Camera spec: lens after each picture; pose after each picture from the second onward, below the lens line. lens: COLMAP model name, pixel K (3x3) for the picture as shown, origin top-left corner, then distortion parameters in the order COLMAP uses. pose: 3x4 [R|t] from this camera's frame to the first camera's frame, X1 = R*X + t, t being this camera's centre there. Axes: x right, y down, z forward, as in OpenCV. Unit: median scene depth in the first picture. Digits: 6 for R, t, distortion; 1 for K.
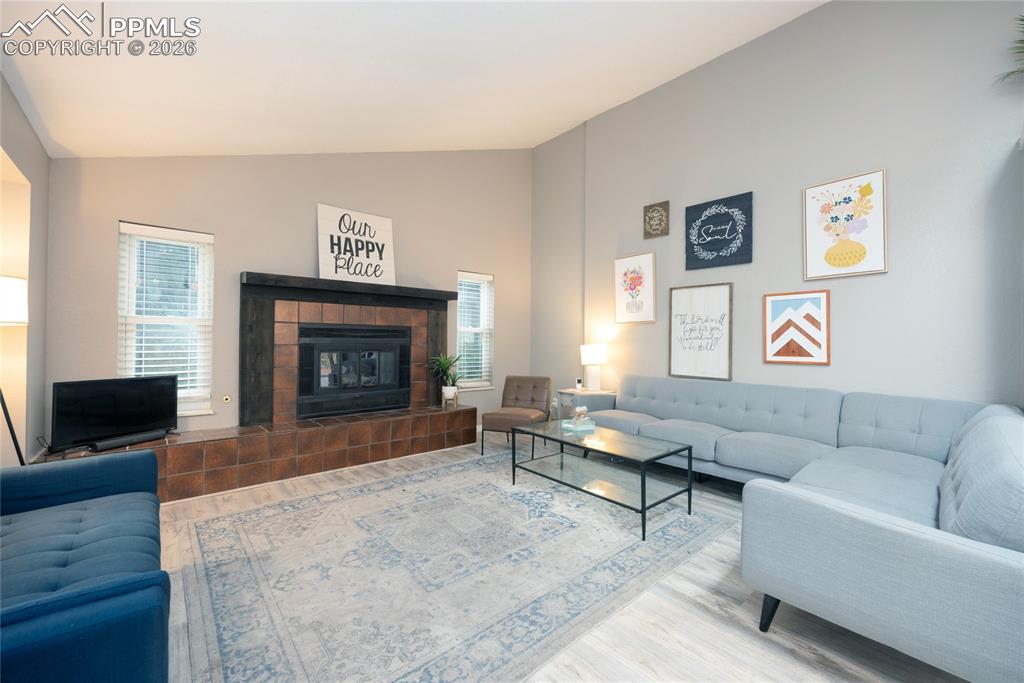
lens RADIAL K [[390.7, 0, 499.2], [0, 390.7, 340.0], [0, 0, 1]] dist [-0.005164, 0.001442]
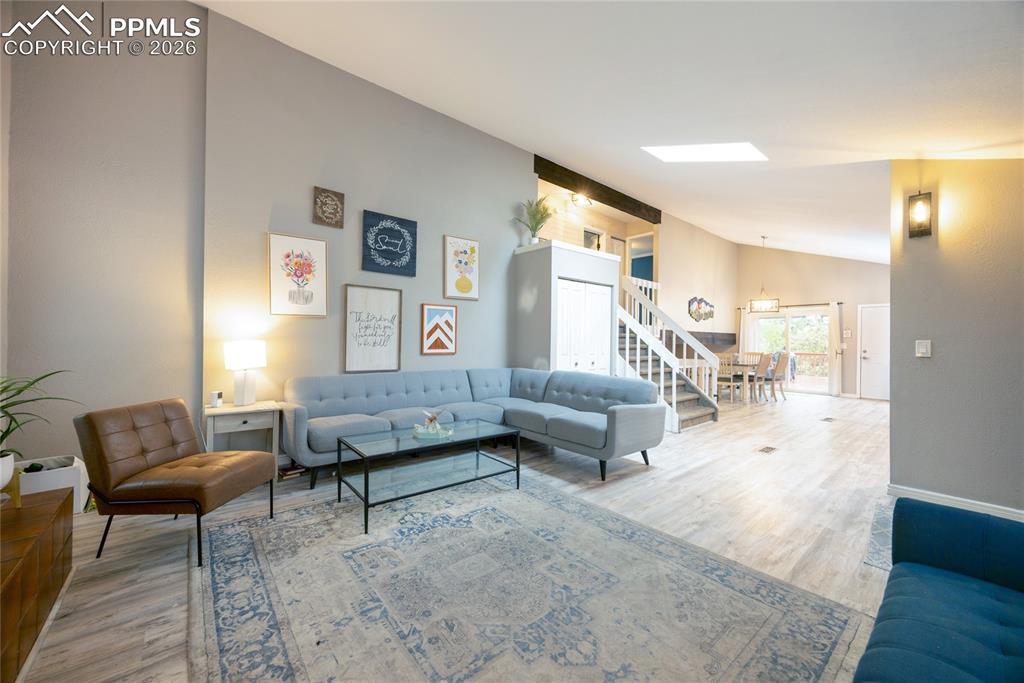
lens RADIAL K [[390.7, 0, 510.0], [0, 390.7, 342.0], [0, 0, 1]] dist [-0.005164, 0.001442]
pose [[0.026079, -0.012225, 0.999585, -0.648564], [-0.015089, 0.999807, 0.012621, -0.005875], [-0.999546, -0.015411, 0.025890, 0.669082]]
